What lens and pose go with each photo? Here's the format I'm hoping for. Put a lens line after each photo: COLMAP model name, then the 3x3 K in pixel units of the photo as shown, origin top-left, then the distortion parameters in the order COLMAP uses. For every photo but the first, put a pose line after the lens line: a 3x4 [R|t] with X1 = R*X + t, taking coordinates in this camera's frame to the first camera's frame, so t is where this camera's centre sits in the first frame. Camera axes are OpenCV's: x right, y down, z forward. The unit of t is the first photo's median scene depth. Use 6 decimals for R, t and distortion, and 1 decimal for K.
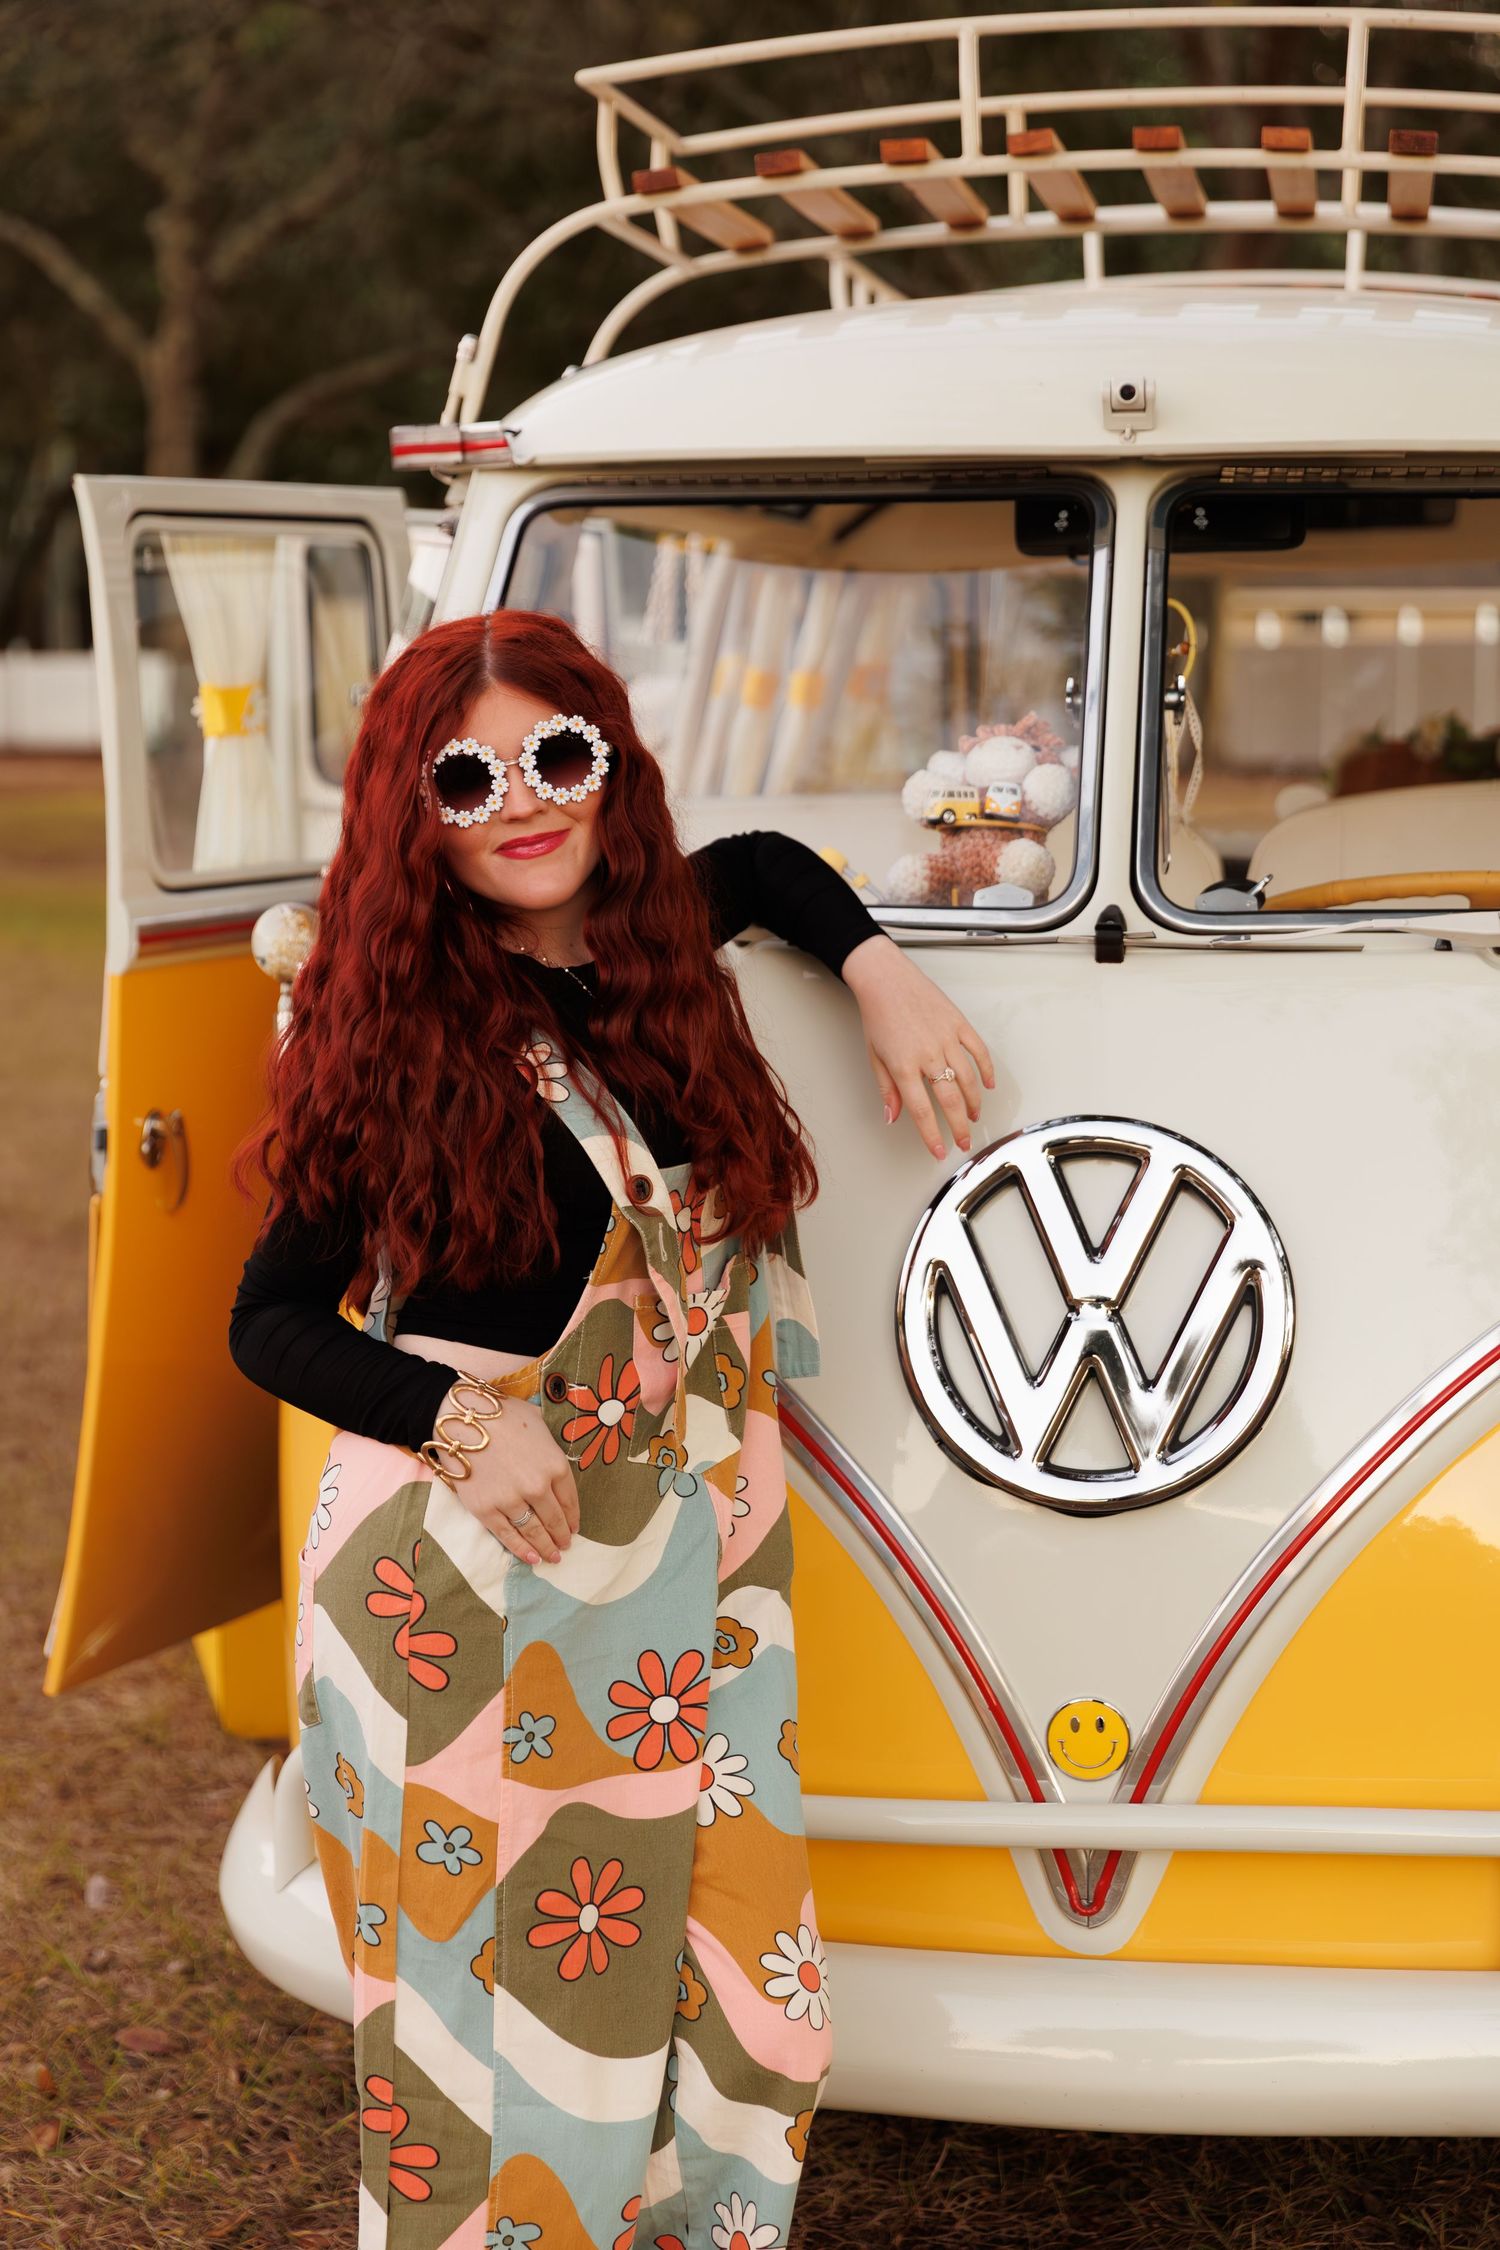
lens RADIAL K [[4001.9, 0, 750.0], [0, 4001.9, 1125.0], [0, 0, 1]] dist [-0.000547, -0.006386]
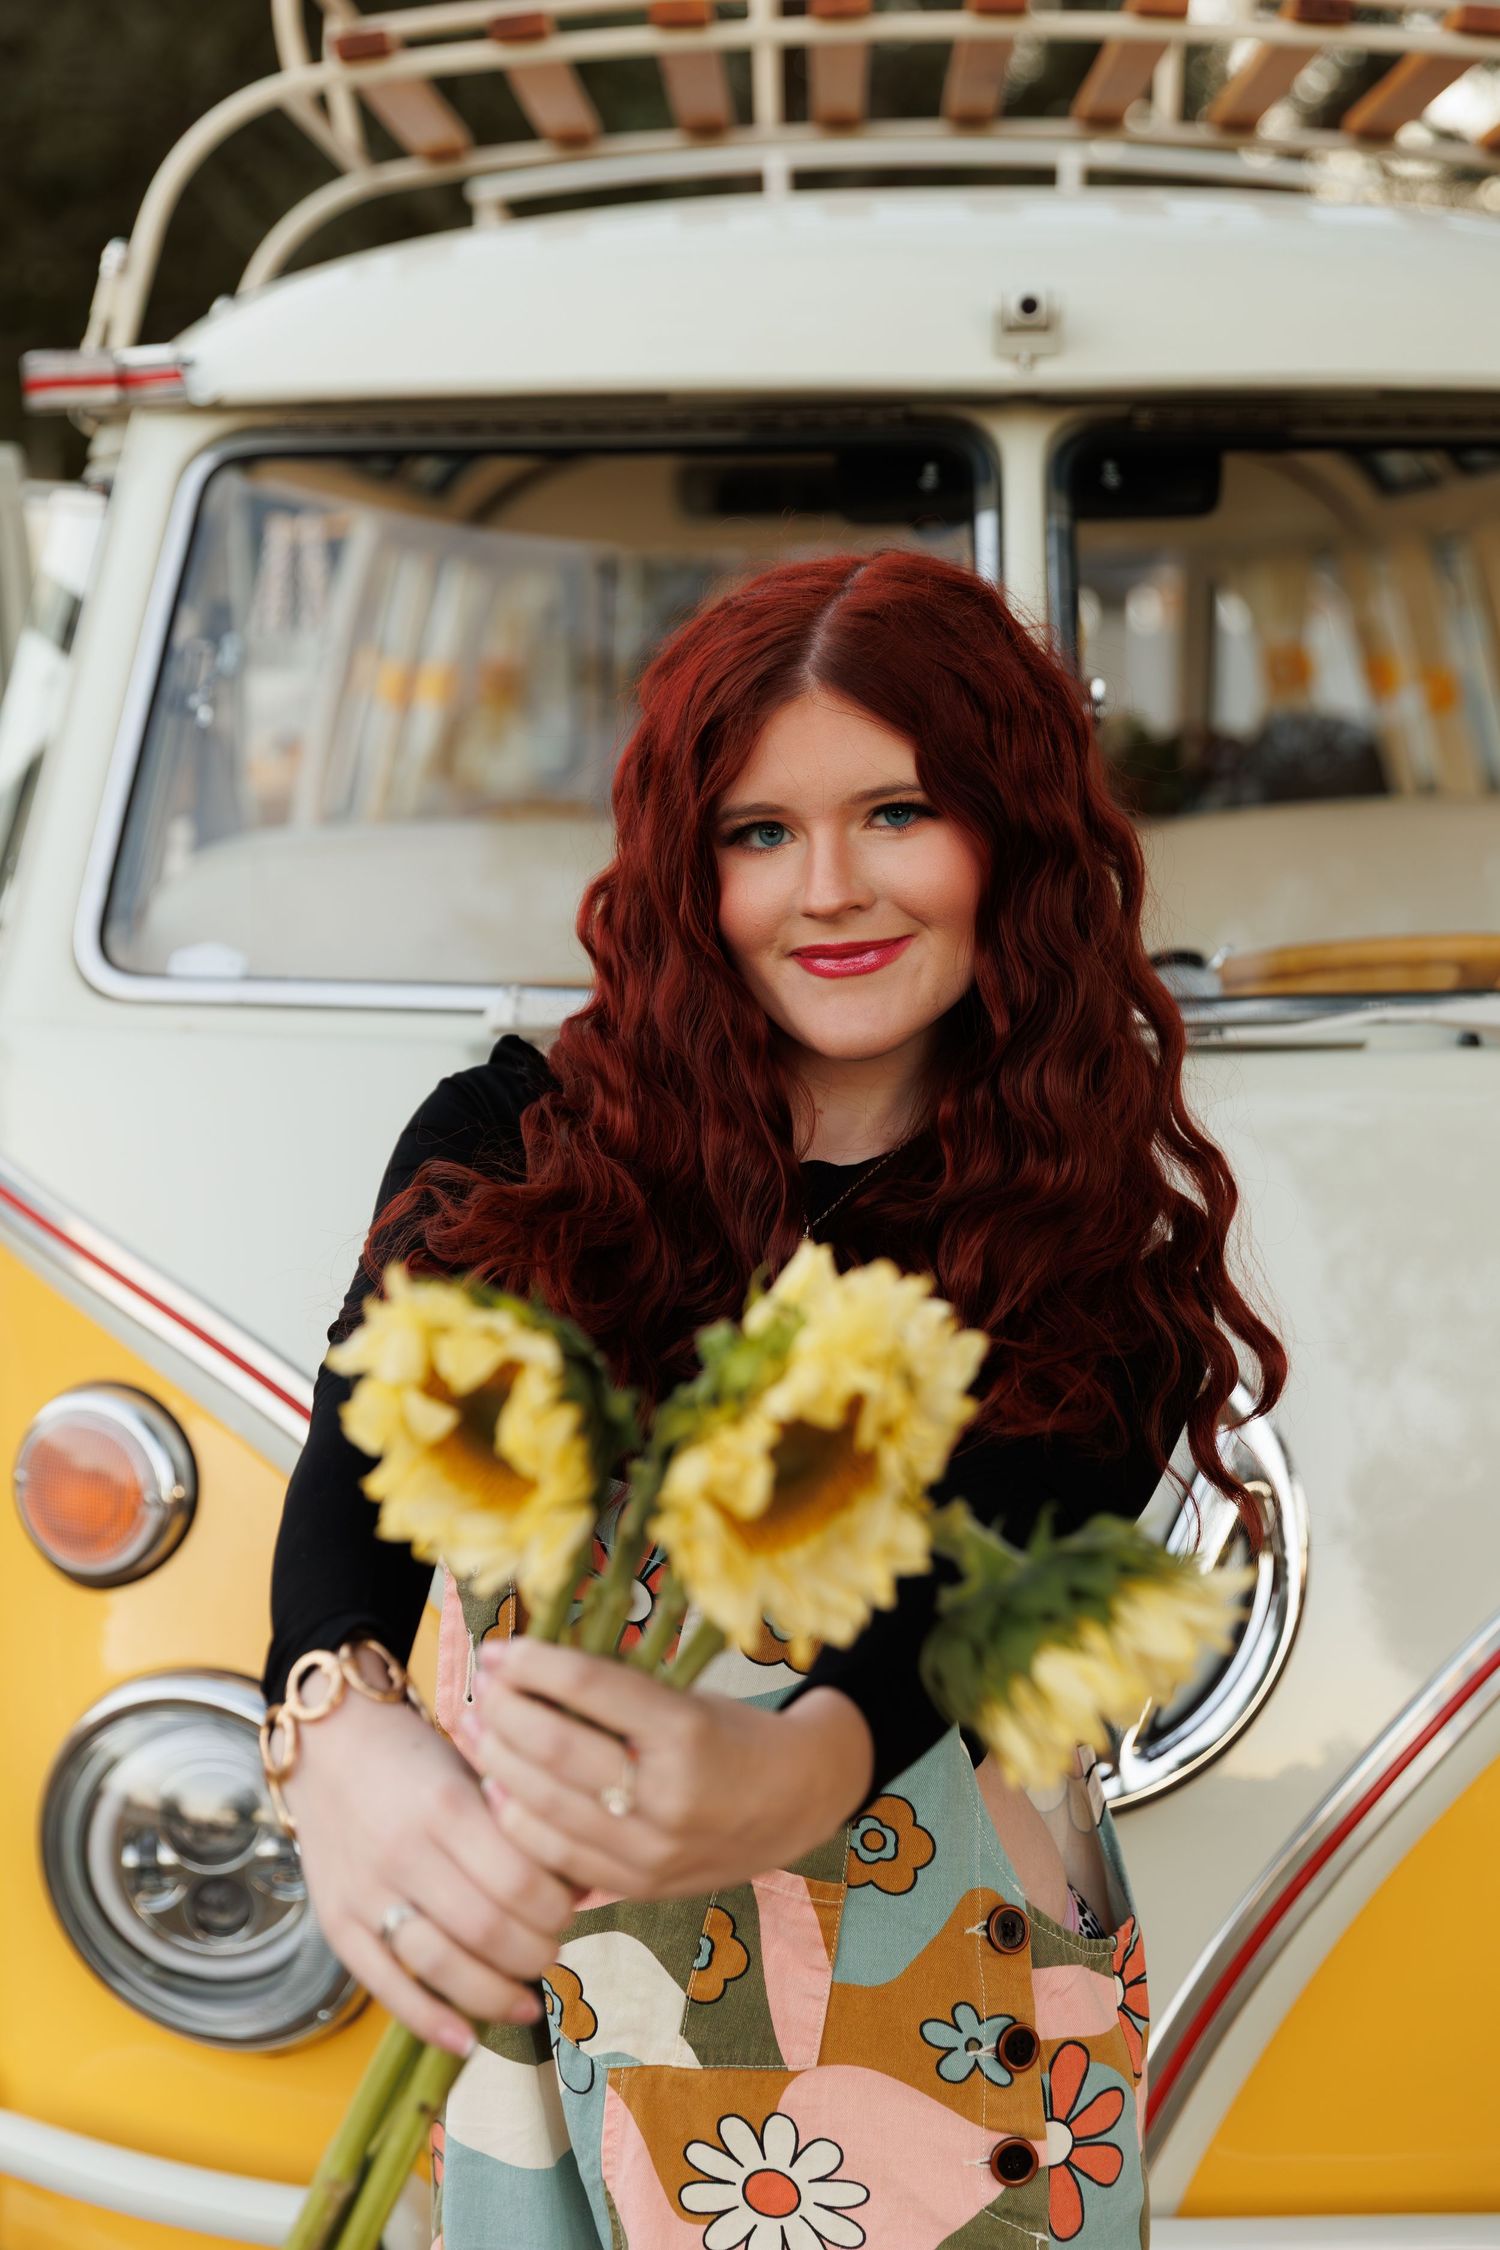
lens RADIAL K [[3717.2, 0, 750.0], [0, 3717.2, 1125.0], [0, 0, 1]] dist [0.004926, 0.126020]
pose [[0.992559, -0.018948, 0.120285, -0.039651], [0.016821, 0.999684, 0.018677, -0.038108], [-0.120601, -0.016514, 0.992564, 0.274179]]
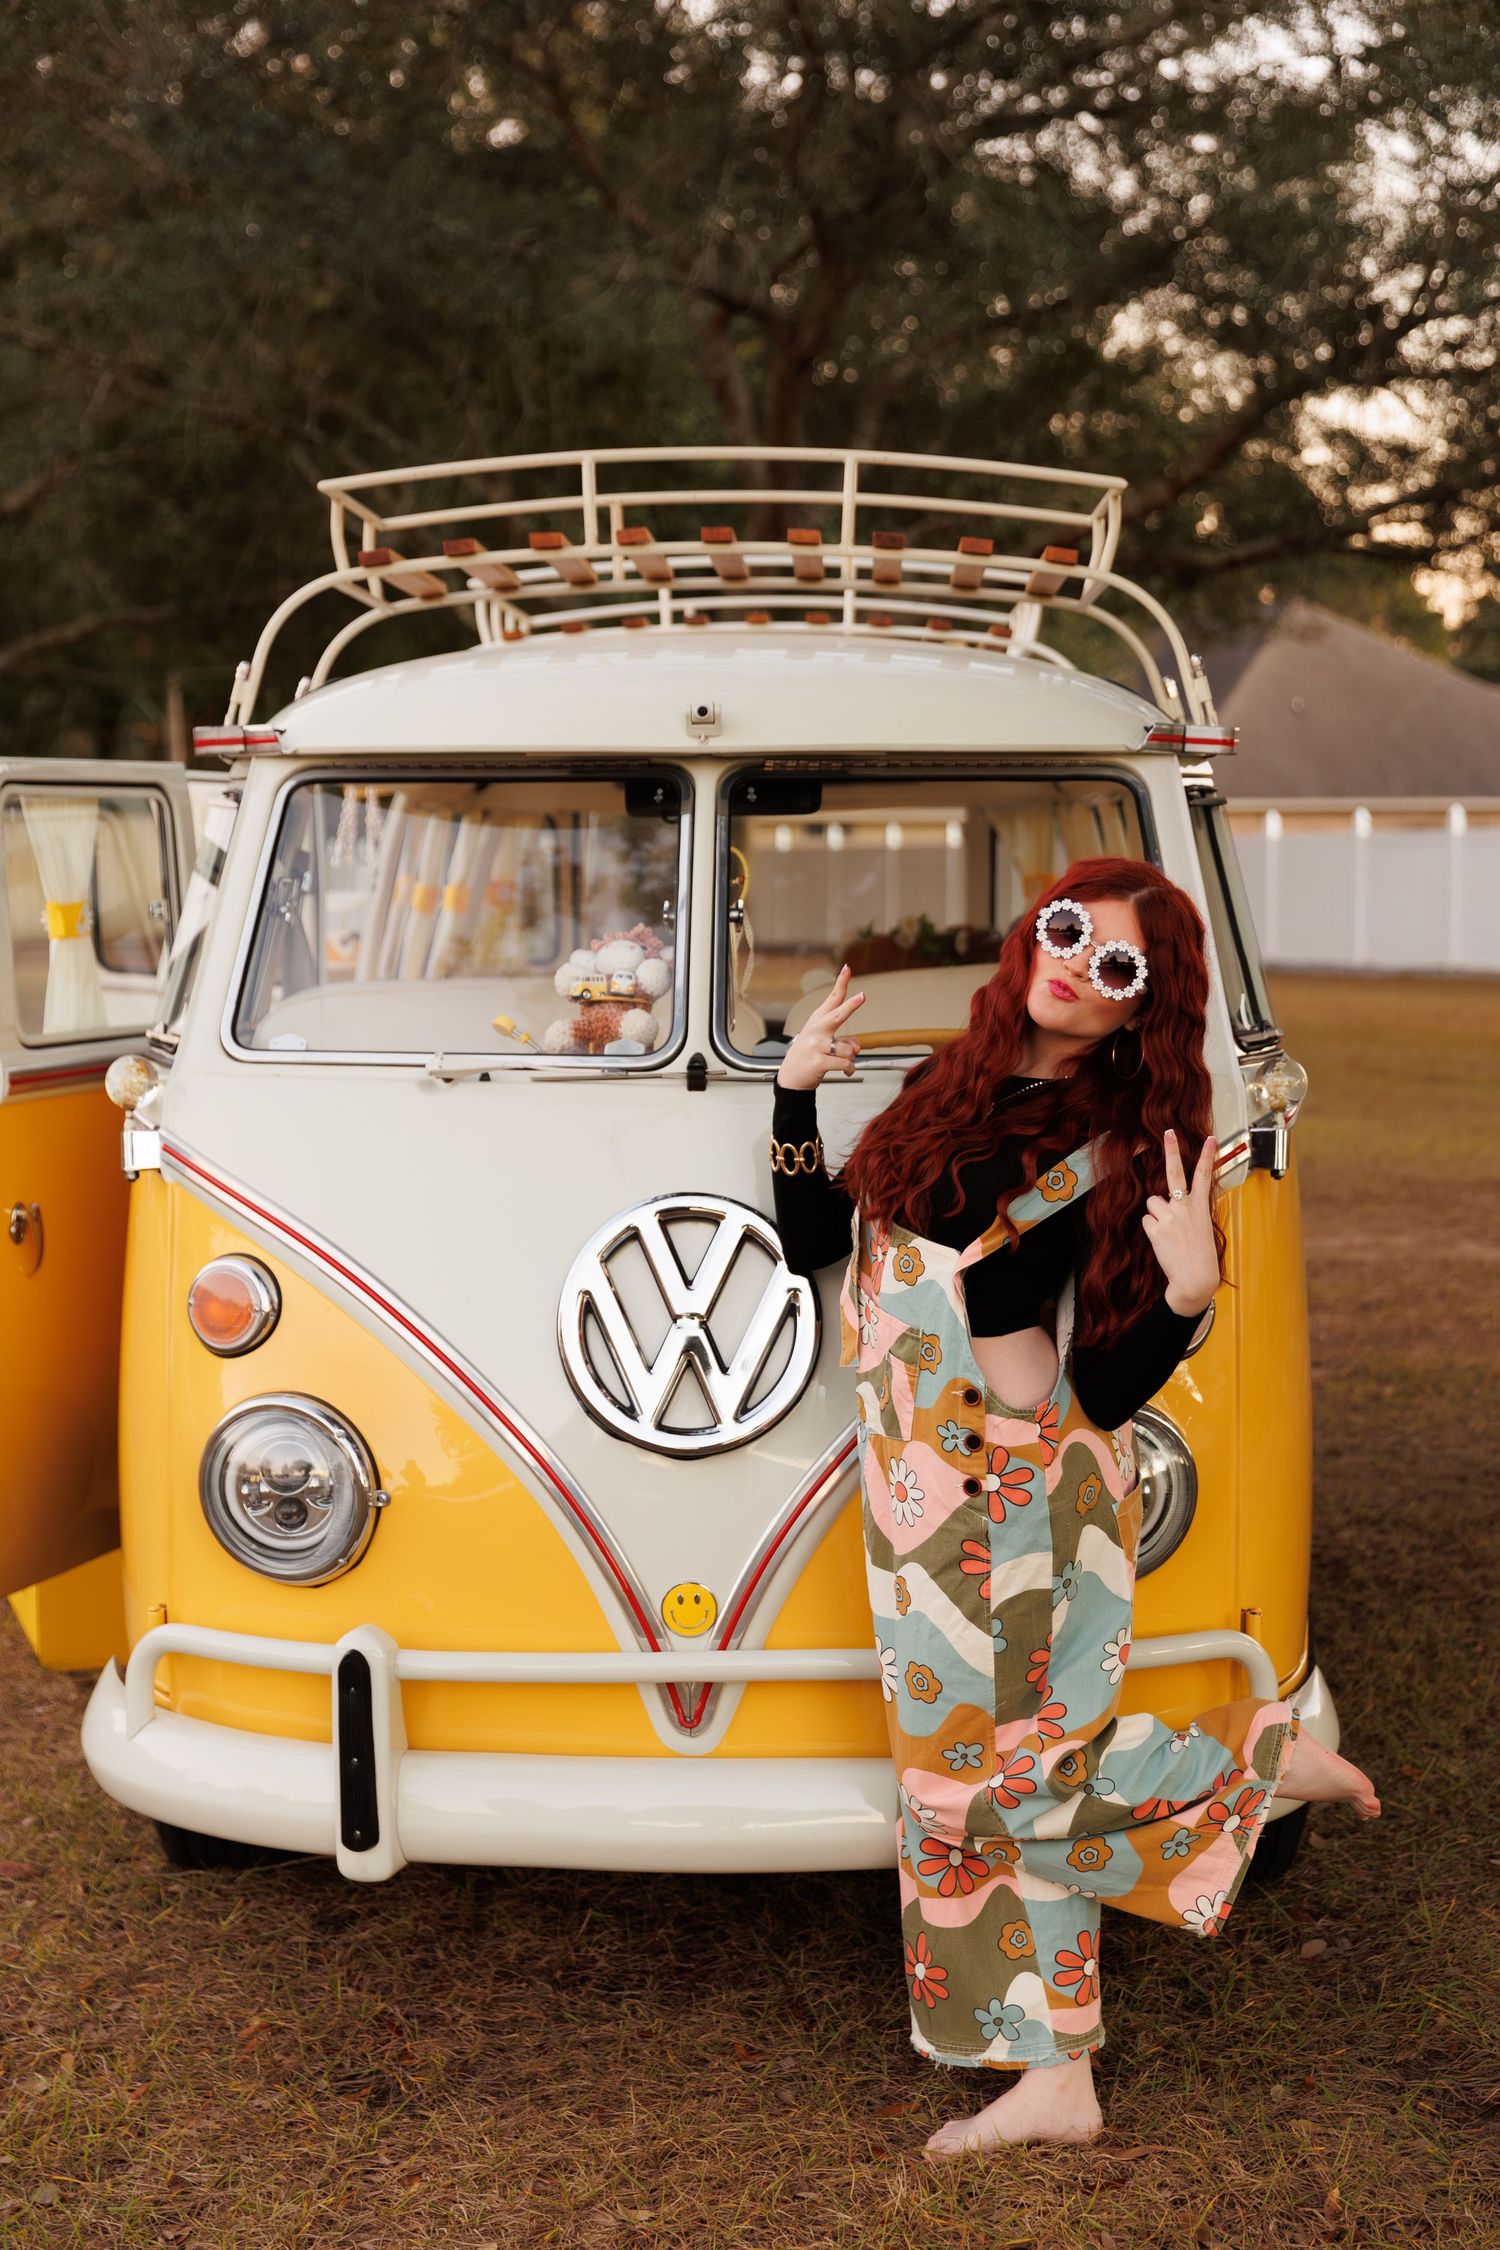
lens RADIAL K [[3190.0, 0, 750.0], [0, 3190.0, 1125.0], [0, 0, 1]] dist [0.006014, 0.016294]
pose [[0.993124, -0.009339, 0.116690, -0.025662], [0.013281, 0.999365, -0.033054, 0.010314], [-0.116308, 0.034376, 0.992618, -0.162880]]
